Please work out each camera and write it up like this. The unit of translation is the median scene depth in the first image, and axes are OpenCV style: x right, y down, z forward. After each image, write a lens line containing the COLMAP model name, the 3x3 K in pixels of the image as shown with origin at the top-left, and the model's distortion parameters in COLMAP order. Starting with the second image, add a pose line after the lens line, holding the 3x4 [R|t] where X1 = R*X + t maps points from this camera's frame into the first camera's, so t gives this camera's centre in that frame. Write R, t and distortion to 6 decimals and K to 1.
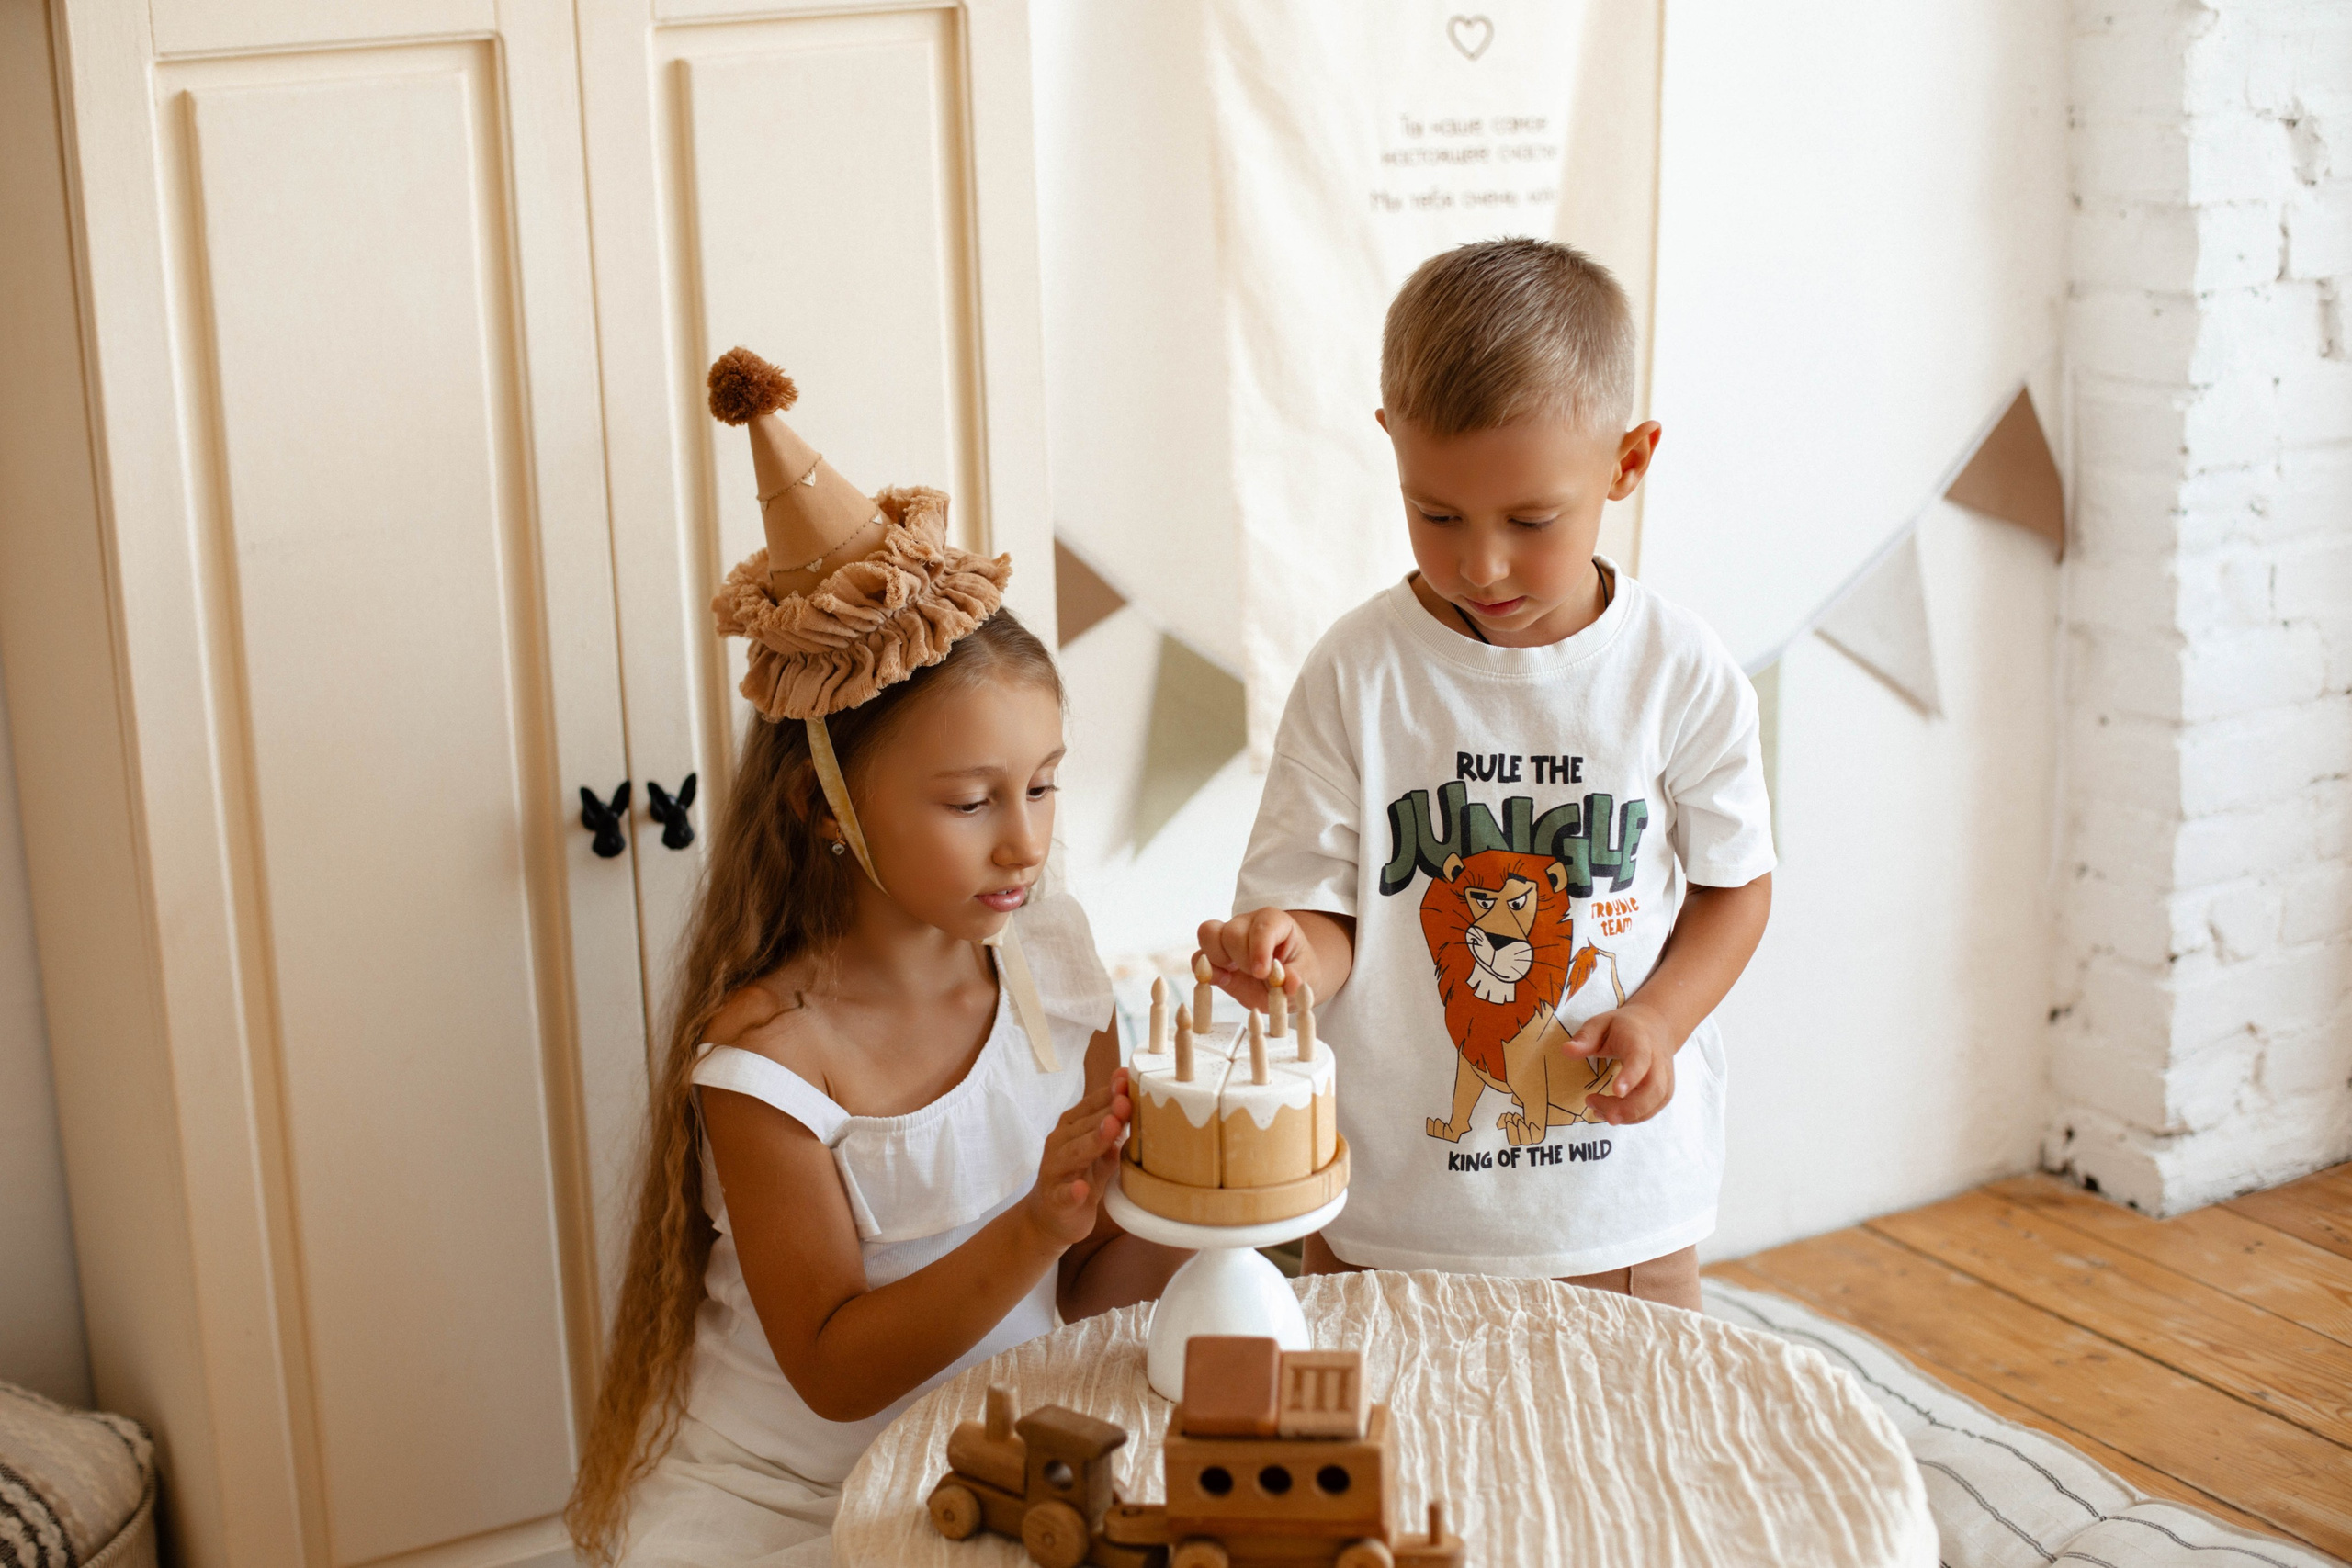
lens RADIAL K [[3445.5, 0, 1164.7], [0, 3445.5, 804.1], [0, 0, 1]] dist [-0.124748, 0.000000]
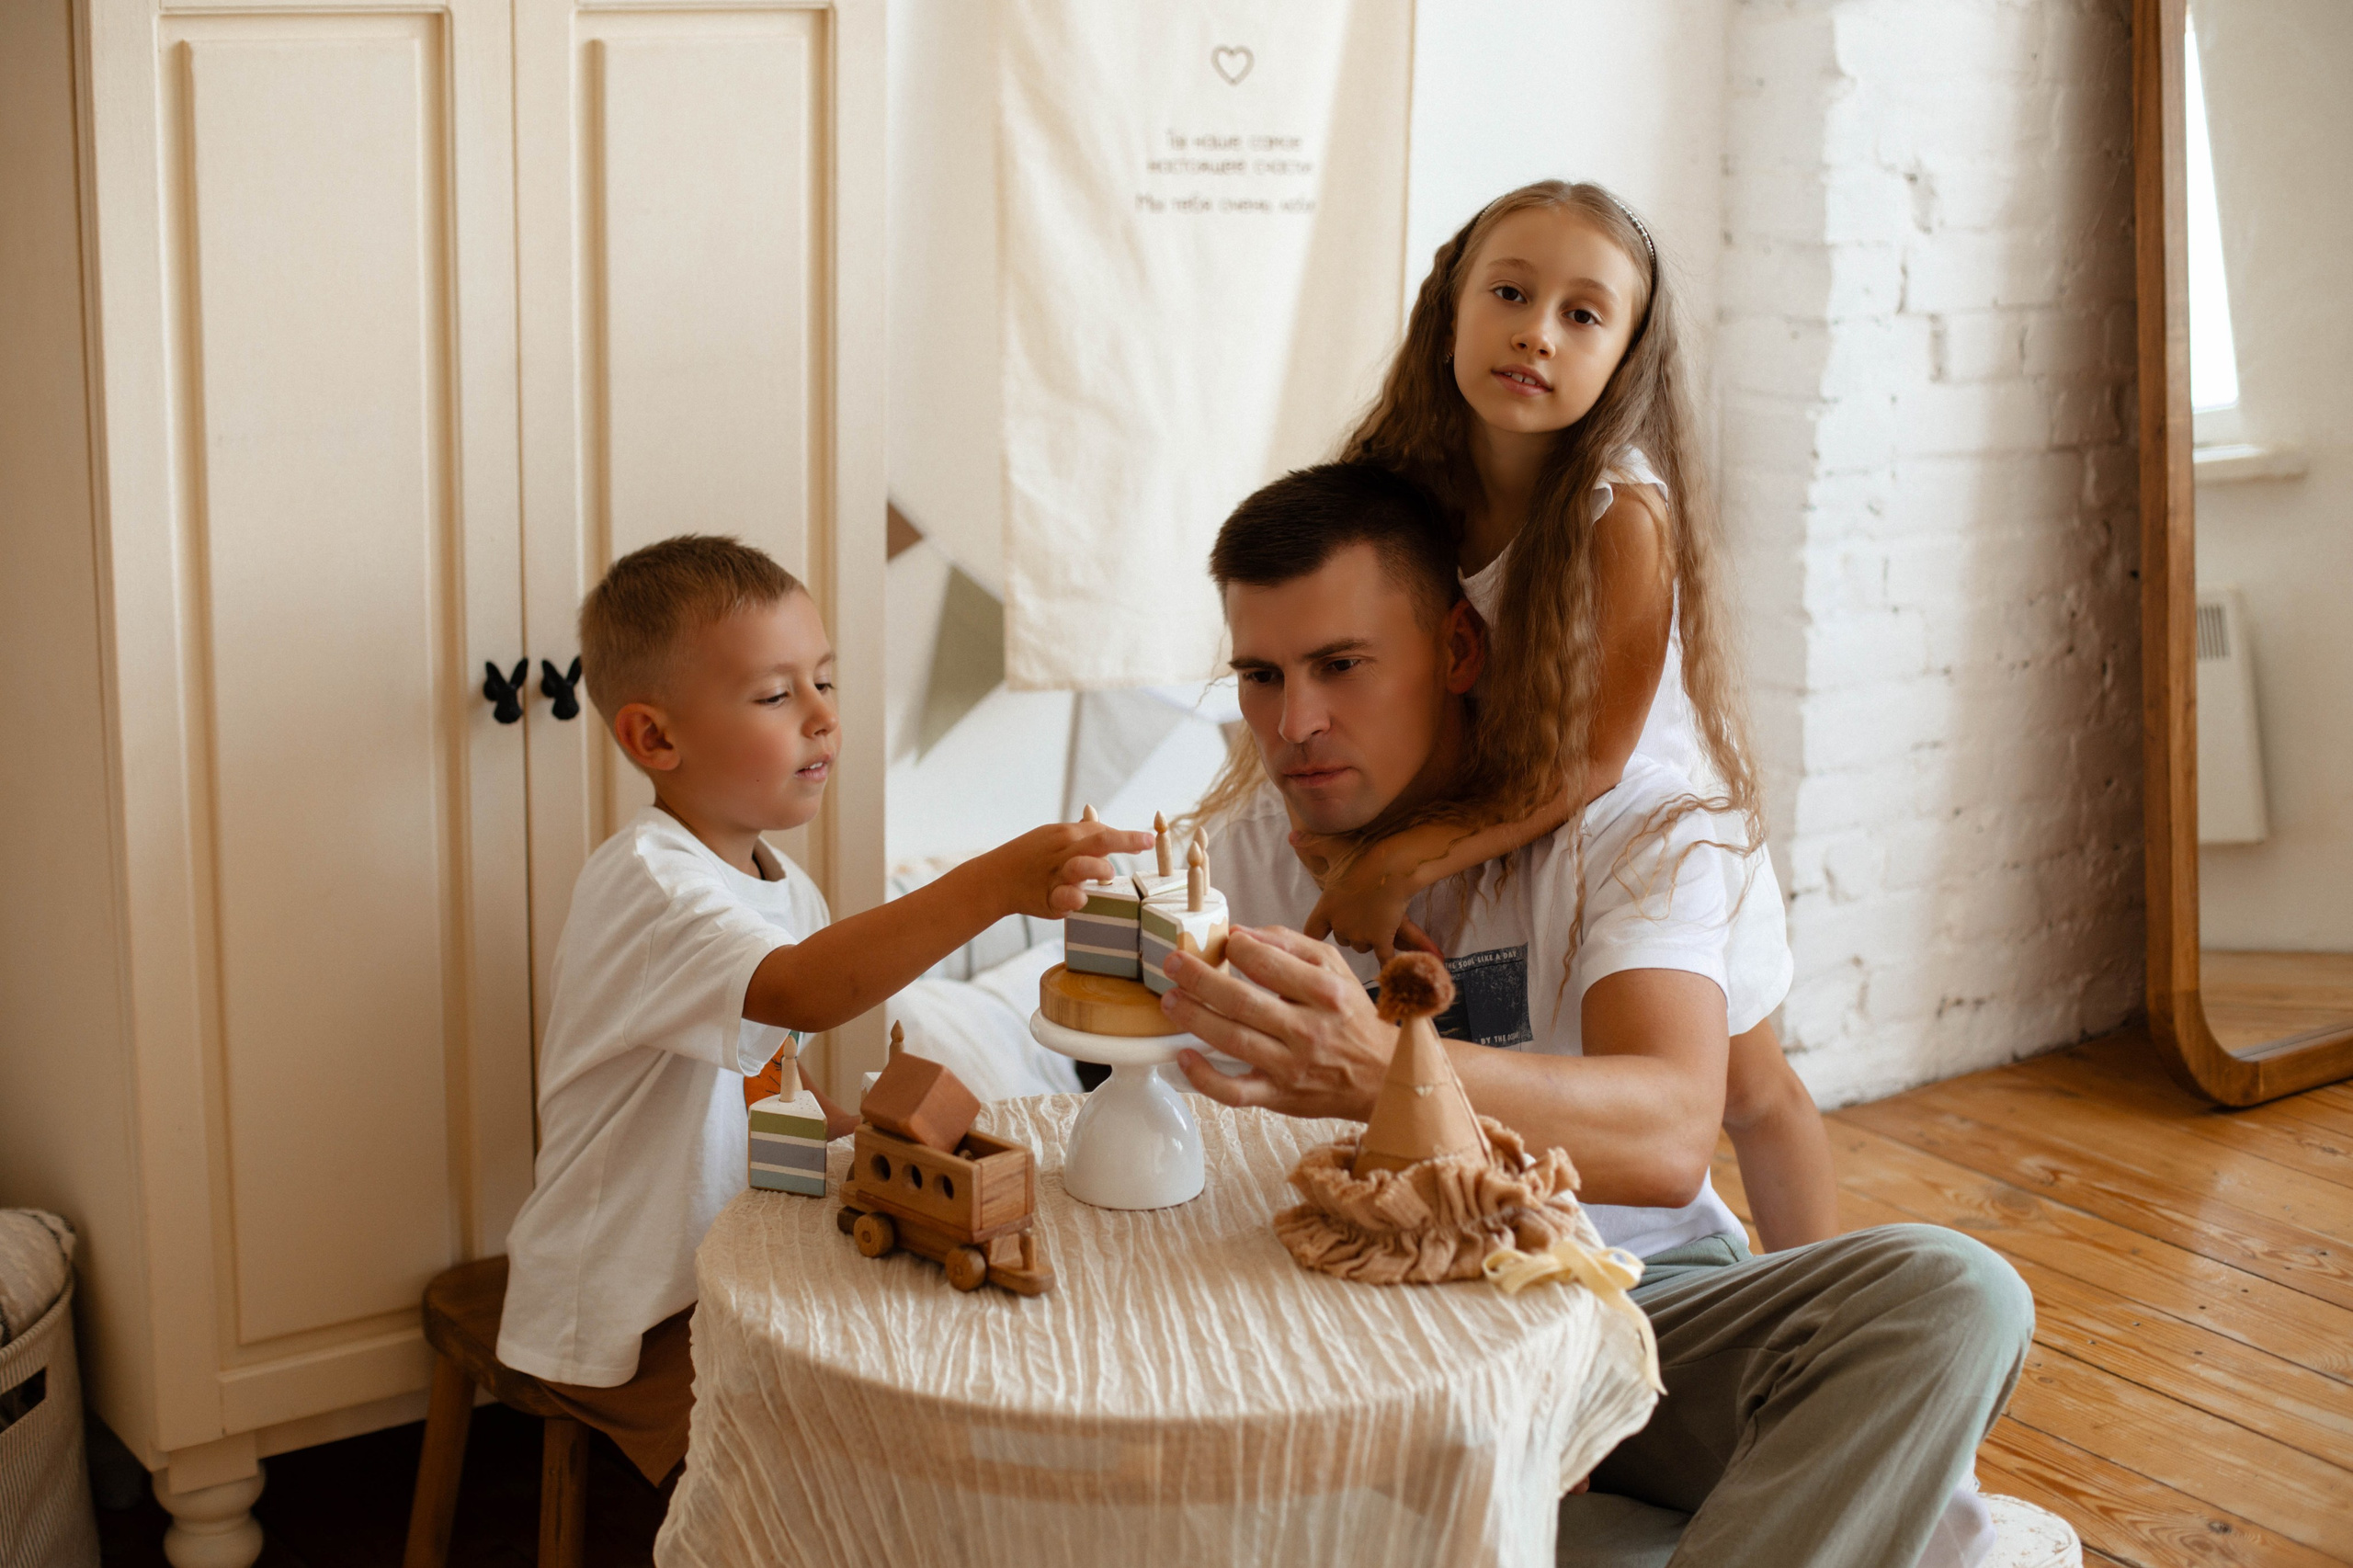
lens RADIAL K [[3447.3, 0, 1230.4], [0, 3447.3, 818.4], [0, 0, 1]] dist [-0.124748, 0.000000]
pose [[0.989319, 0.026847, 0.143274, -0.064262], [-0.025034, 0.999582, -0.014444, 0.043453], [-0.143602, 0.010703, 0.989578, -0.133039]]
